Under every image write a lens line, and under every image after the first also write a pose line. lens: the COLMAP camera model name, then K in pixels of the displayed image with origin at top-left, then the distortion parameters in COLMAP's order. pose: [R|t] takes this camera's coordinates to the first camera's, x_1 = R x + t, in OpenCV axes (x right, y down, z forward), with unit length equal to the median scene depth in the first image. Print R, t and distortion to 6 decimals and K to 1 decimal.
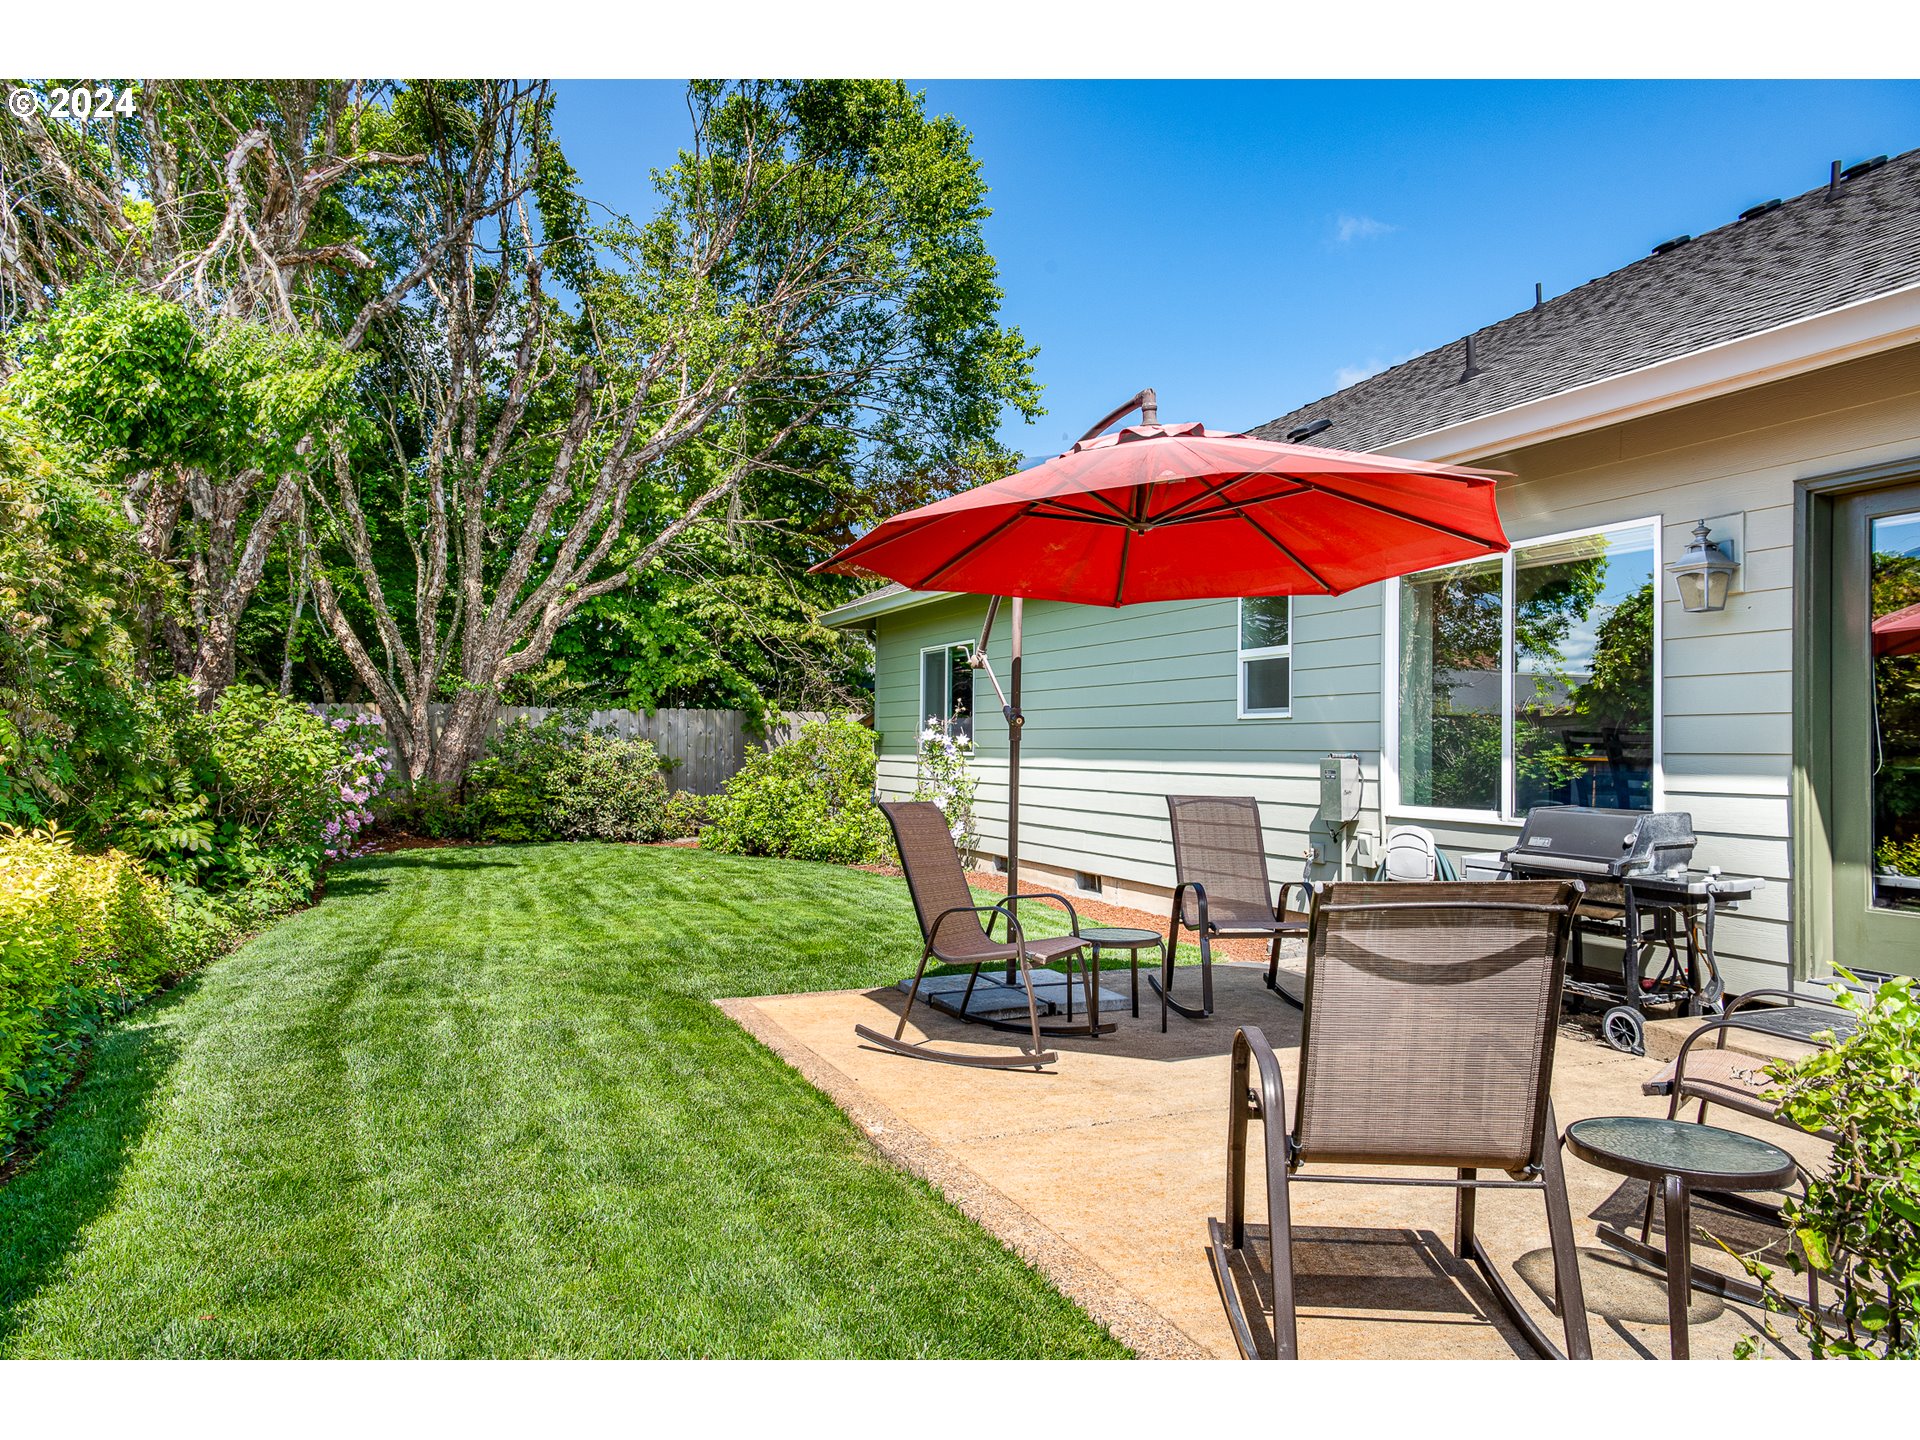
lens RADIAL K [[1185.6, 0, 955.4], [0, 1185.6, 705.6], [0, 0, 1]] dist [0.086889, 0.000476]
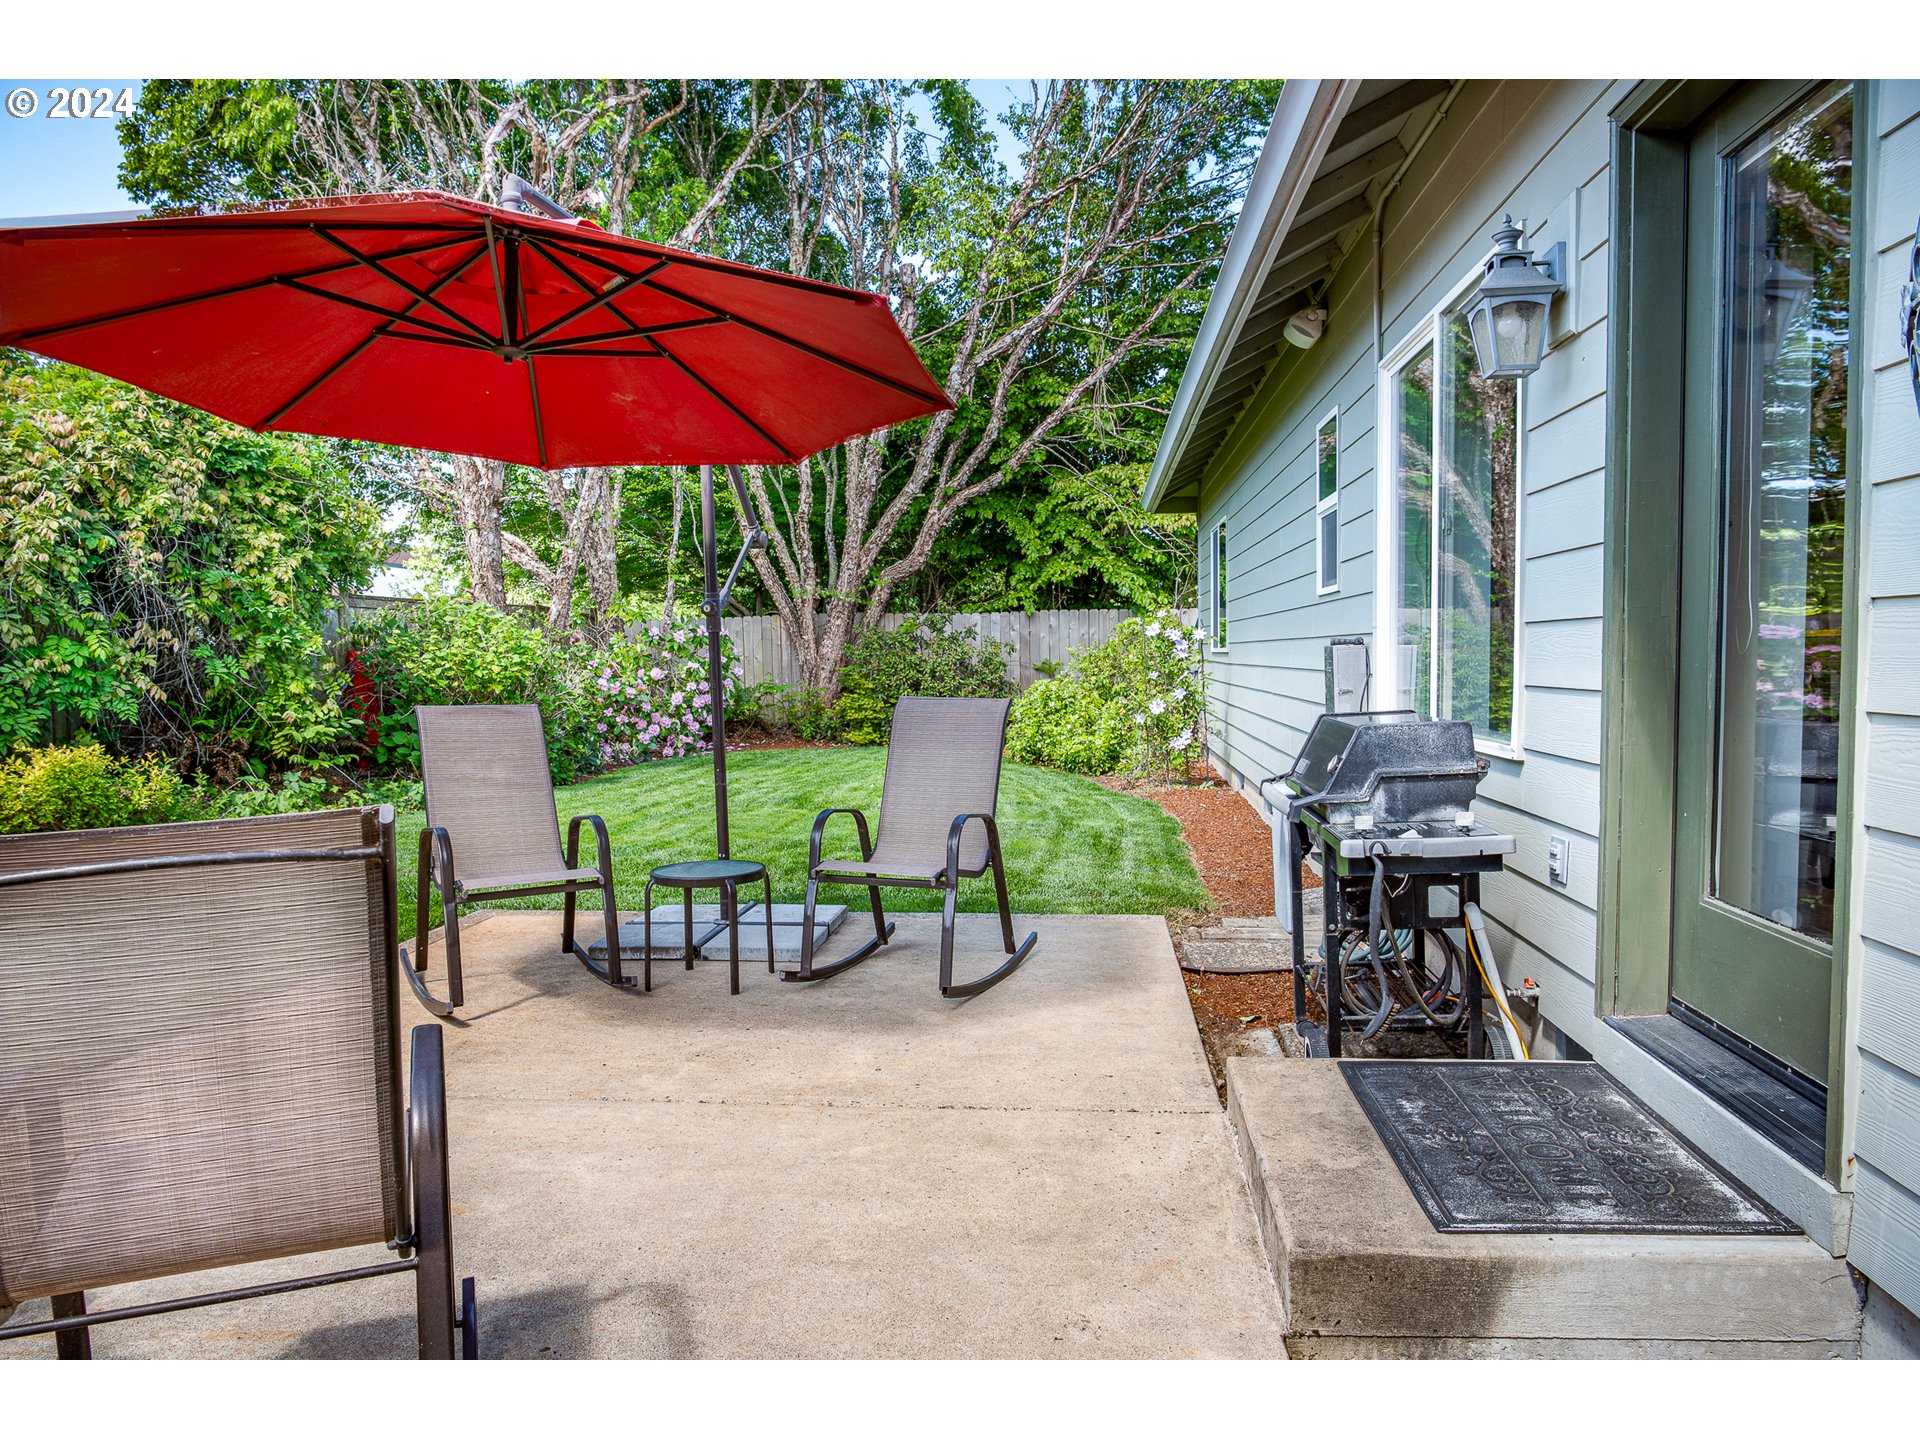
lens RADIAL K [[1227.8, 0, 960.0], [0, 1227.8, 720.0], [0, 0, 1]] dist [0.002400, -0.001225]
pose [[0.882248, 0.003775, -0.470770, 0.254476], [0.039431, 0.995862, 0.081881, 0.010601], [0.469131, -0.090803, 0.878448, 0.136253]]
